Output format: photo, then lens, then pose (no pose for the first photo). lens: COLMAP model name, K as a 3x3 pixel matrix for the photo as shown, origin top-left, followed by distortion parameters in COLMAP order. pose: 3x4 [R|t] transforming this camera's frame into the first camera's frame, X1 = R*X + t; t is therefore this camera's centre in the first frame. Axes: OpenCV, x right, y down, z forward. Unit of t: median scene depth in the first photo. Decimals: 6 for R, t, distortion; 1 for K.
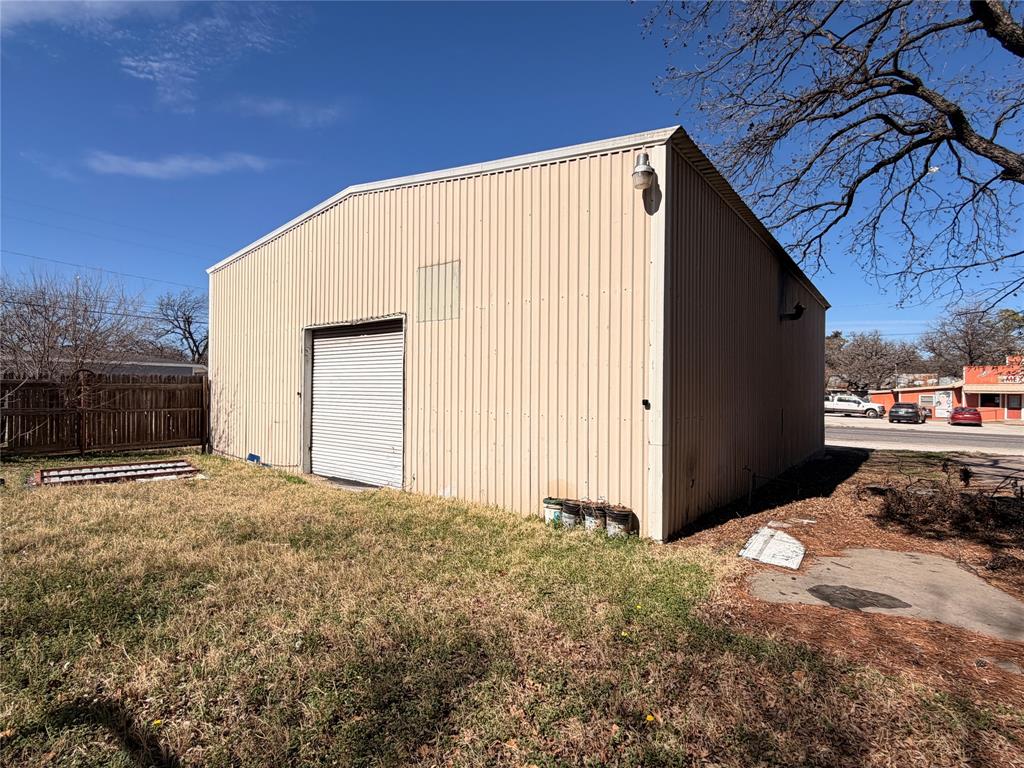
lens RADIAL K [[508.5, 0, 510.2], [0, 508.5, 382.1], [0, 0, 1]] dist [0.000740, -0.000025]
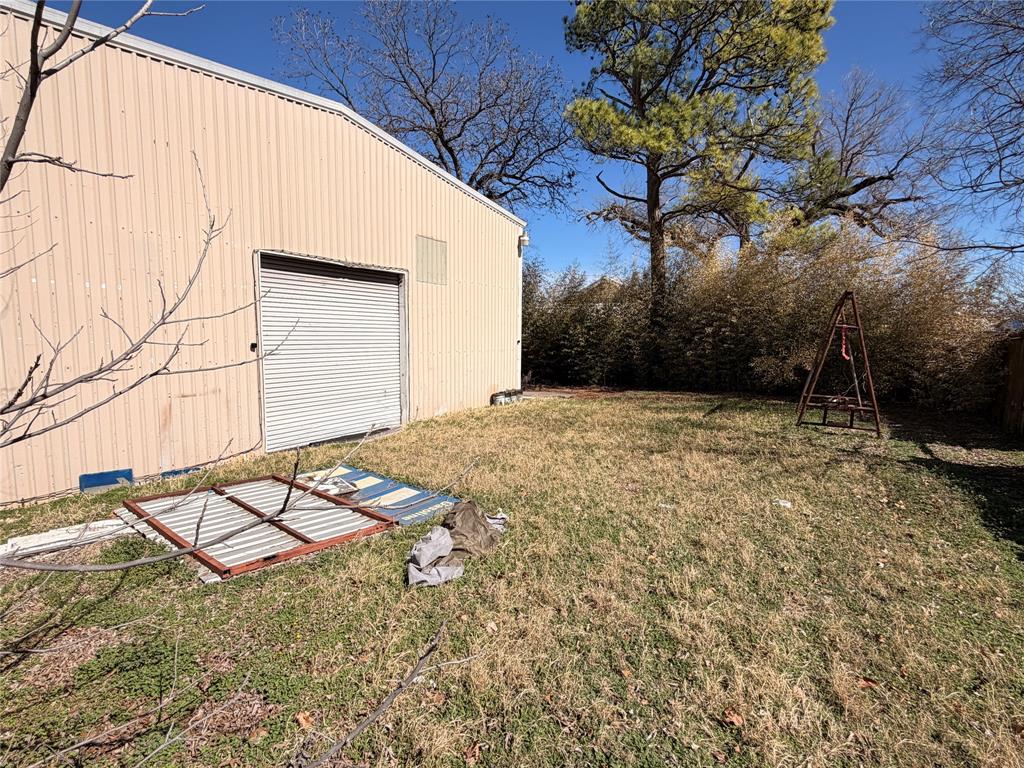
lens RADIAL K [[508.5, 0, 510.2], [0, 508.5, 382.1], [0, 0, 1]] dist [0.000740, -0.000025]
pose [[-0.125693, -0.105763, 0.986416, -1.391127], [-0.013838, 0.994391, 0.104855, -0.007231], [-0.991973, -0.000471, -0.126451, 0.906661]]
